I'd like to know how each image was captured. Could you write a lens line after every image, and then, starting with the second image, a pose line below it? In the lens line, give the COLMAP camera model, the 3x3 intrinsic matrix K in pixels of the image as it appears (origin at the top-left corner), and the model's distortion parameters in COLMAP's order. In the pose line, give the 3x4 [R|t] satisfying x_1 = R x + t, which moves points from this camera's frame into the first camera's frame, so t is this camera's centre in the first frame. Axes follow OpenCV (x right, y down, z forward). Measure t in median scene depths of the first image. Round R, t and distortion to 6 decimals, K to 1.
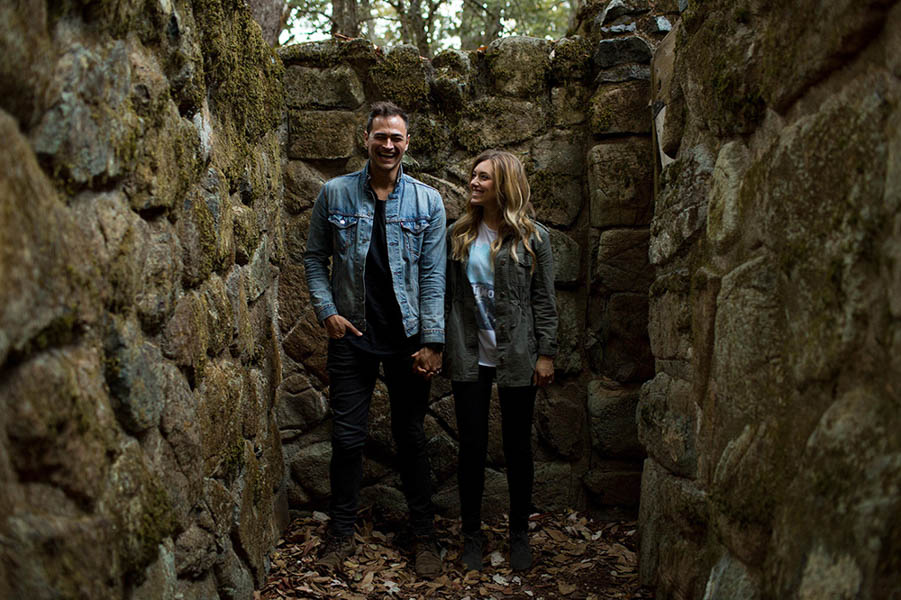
lens RADIAL K [[866.0, 0, 450.5], [0, 866.0, 300.0], [0, 0, 1]] dist [-0.094548, 0.104886]
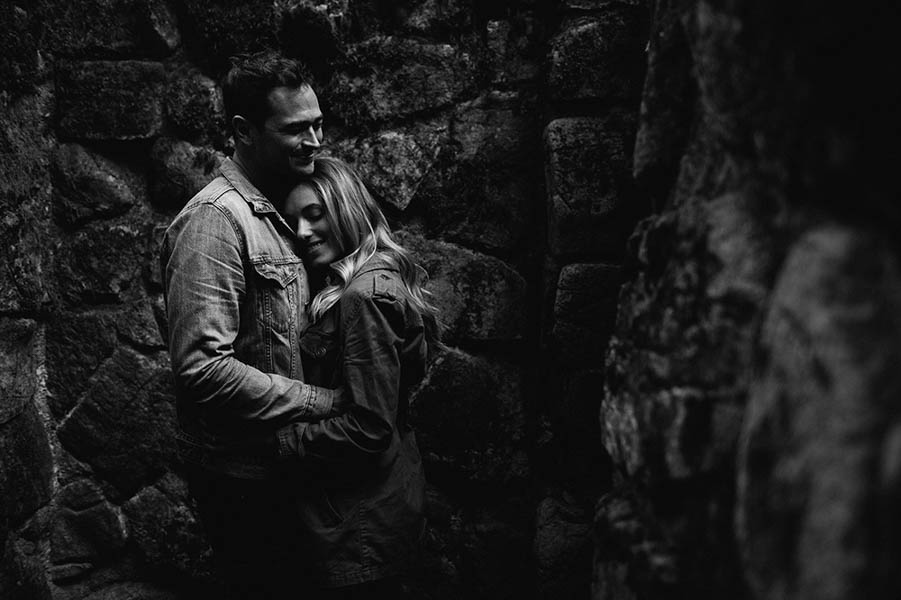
lens RADIAL K [[866.0, 0, 450.5], [0, 866.0, 300.0], [0, 0, 1]] dist [-0.094548, 0.104886]
pose [[0.999447, 0.011128, -0.031344, 0.114589], [-0.008698, 0.997021, 0.076635, -0.098287], [0.032103, -0.076320, 0.996566, 0.389468]]
